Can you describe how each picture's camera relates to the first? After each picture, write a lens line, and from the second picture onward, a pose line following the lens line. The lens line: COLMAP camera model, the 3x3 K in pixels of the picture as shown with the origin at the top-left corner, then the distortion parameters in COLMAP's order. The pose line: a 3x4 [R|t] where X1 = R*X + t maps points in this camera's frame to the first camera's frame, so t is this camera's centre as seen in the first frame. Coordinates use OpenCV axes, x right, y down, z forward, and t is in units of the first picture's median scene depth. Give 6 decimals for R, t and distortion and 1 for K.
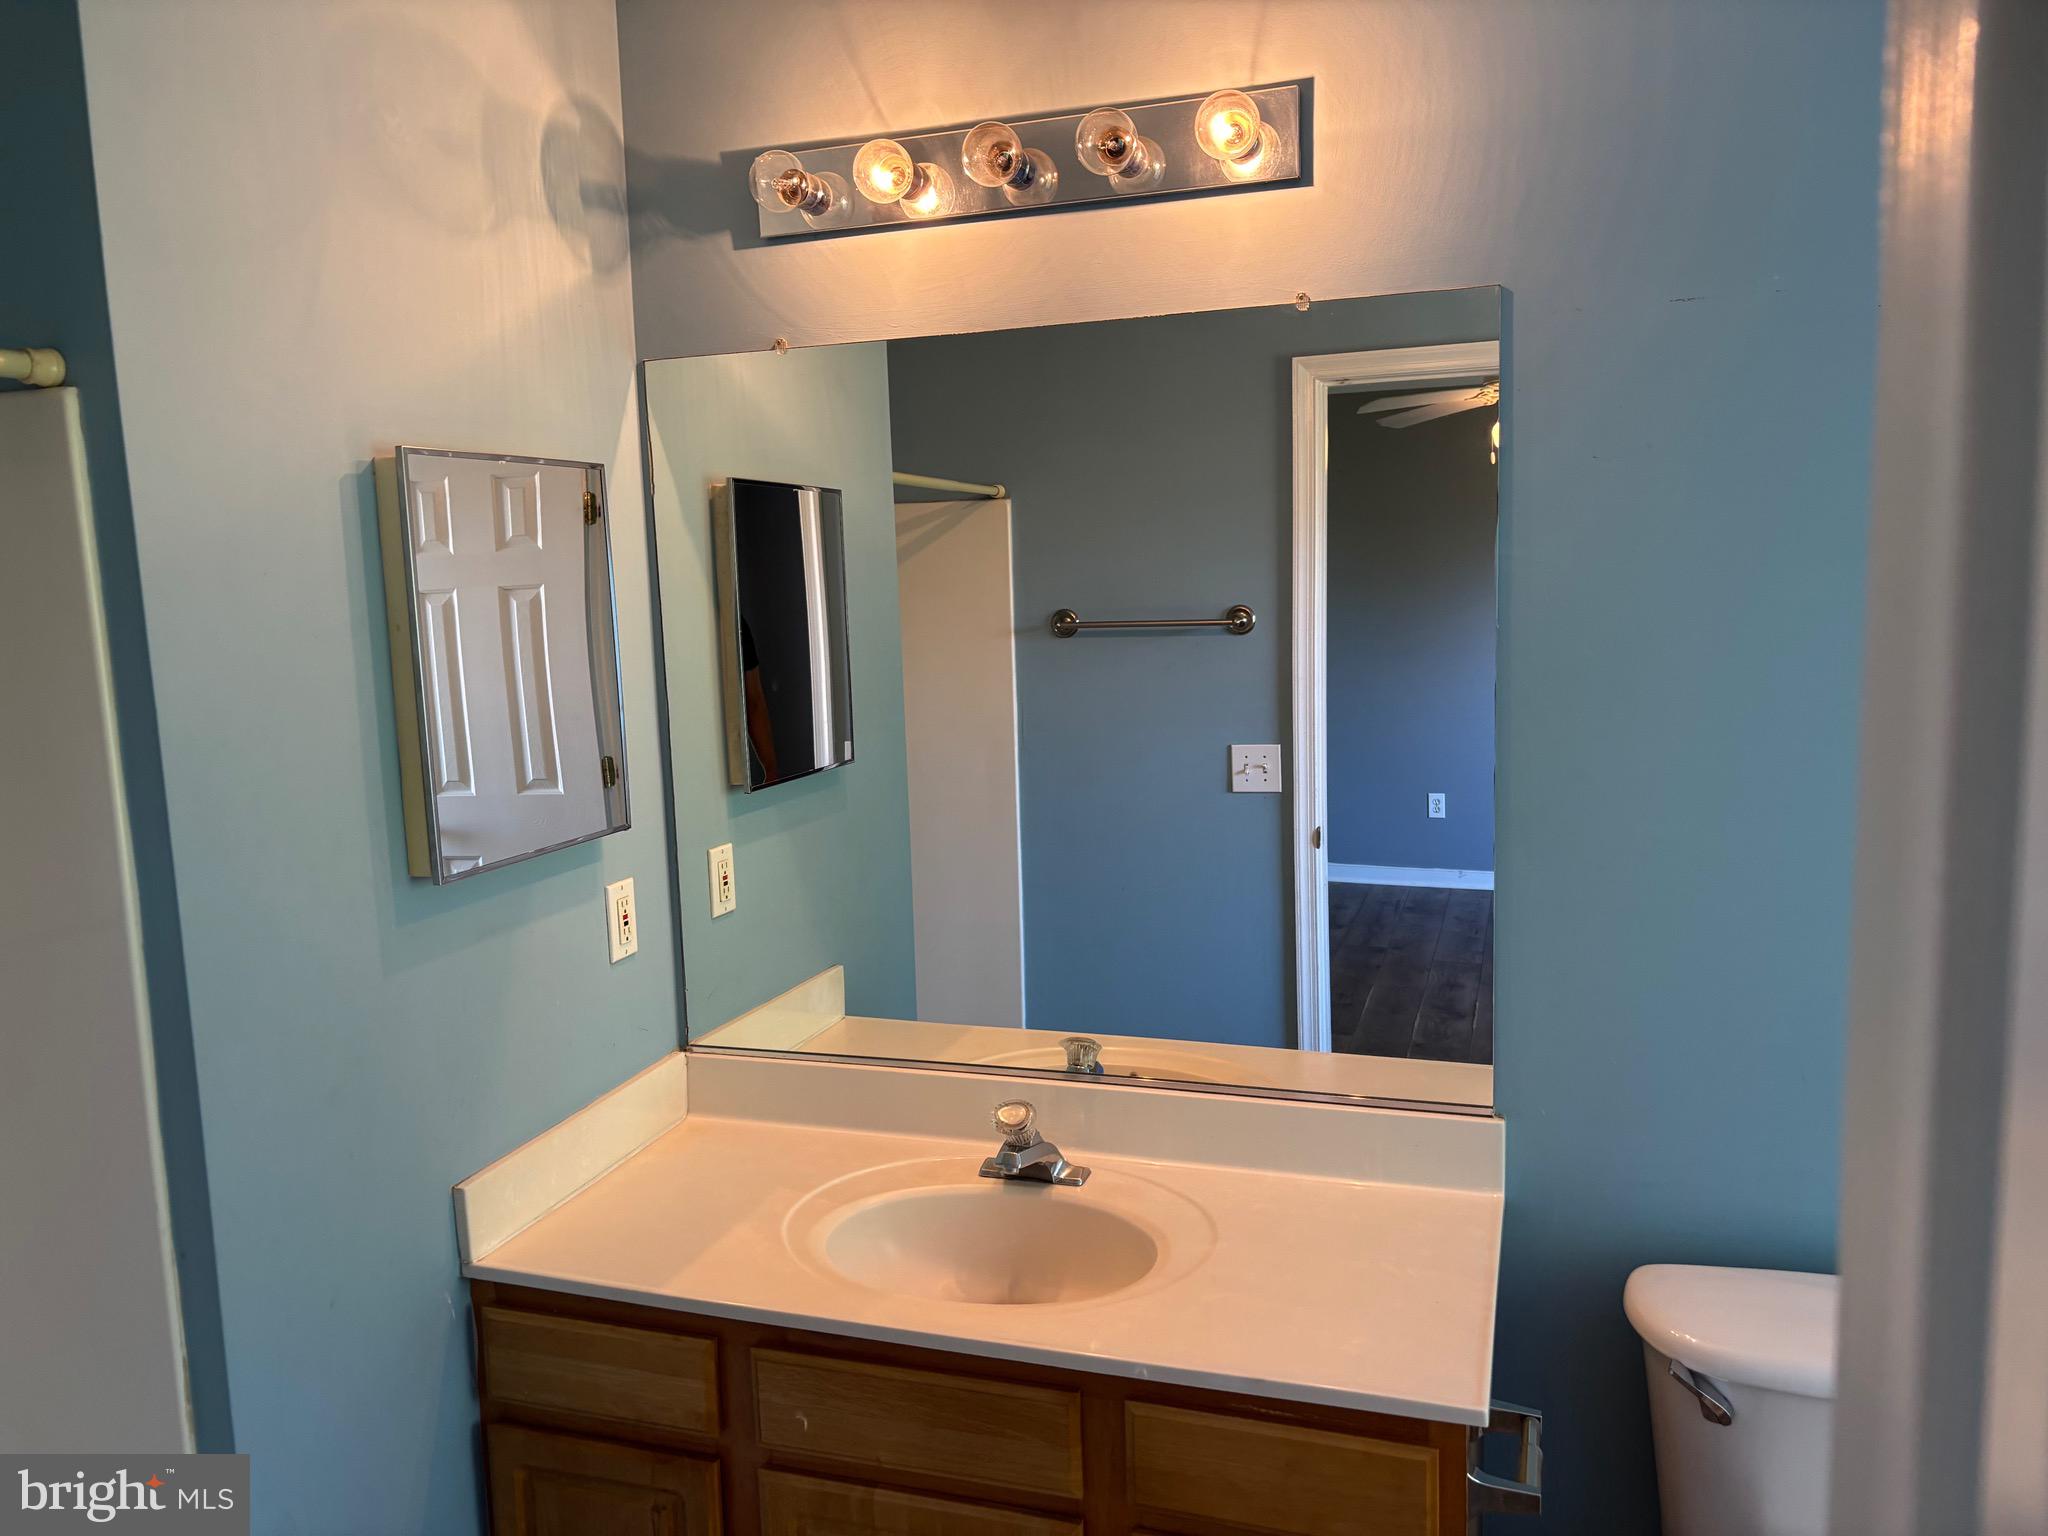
lens RADIAL K [[1543.0, 0, 982.2], [0, 1543.0, 803.2], [0, 0, 1]] dist [0.058443, -0.069048]
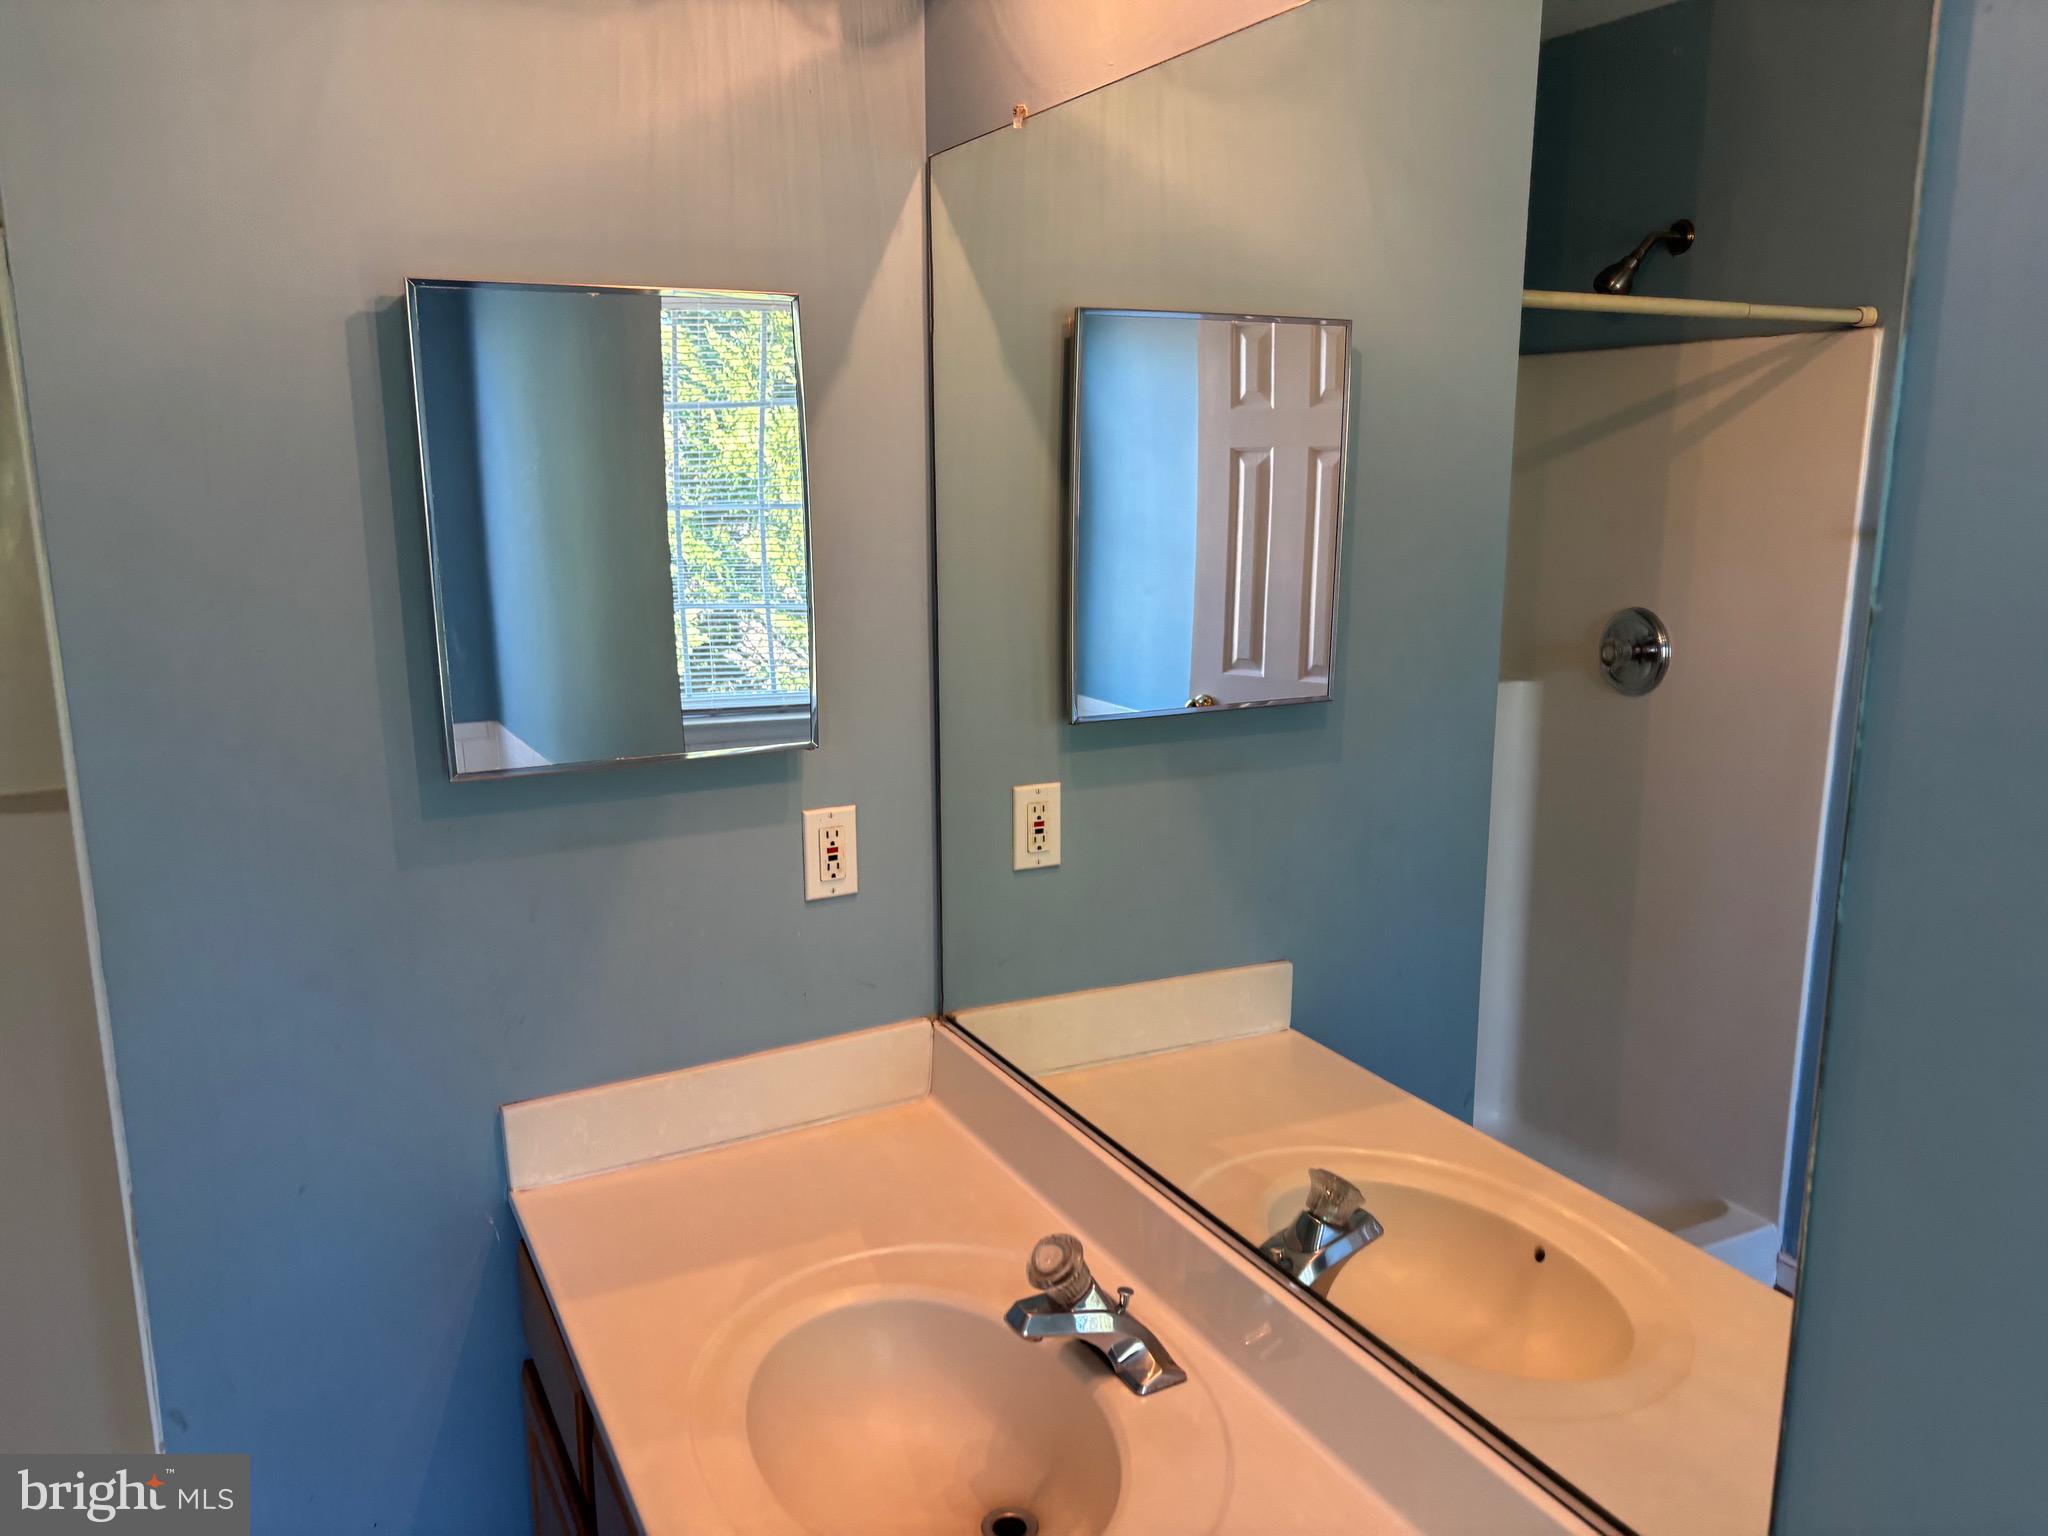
lens RADIAL K [[1543.0, 0, 1017.0], [0, 1543.0, 787.8], [0, 0, 1]] dist [0.058443, -0.069048]
pose [[0.728964, 0.170836, -0.662892, 0.286964], [-0.118334, 0.985229, 0.123778, -0.055240], [0.674246, -0.011786, 0.738412, 0.333906]]
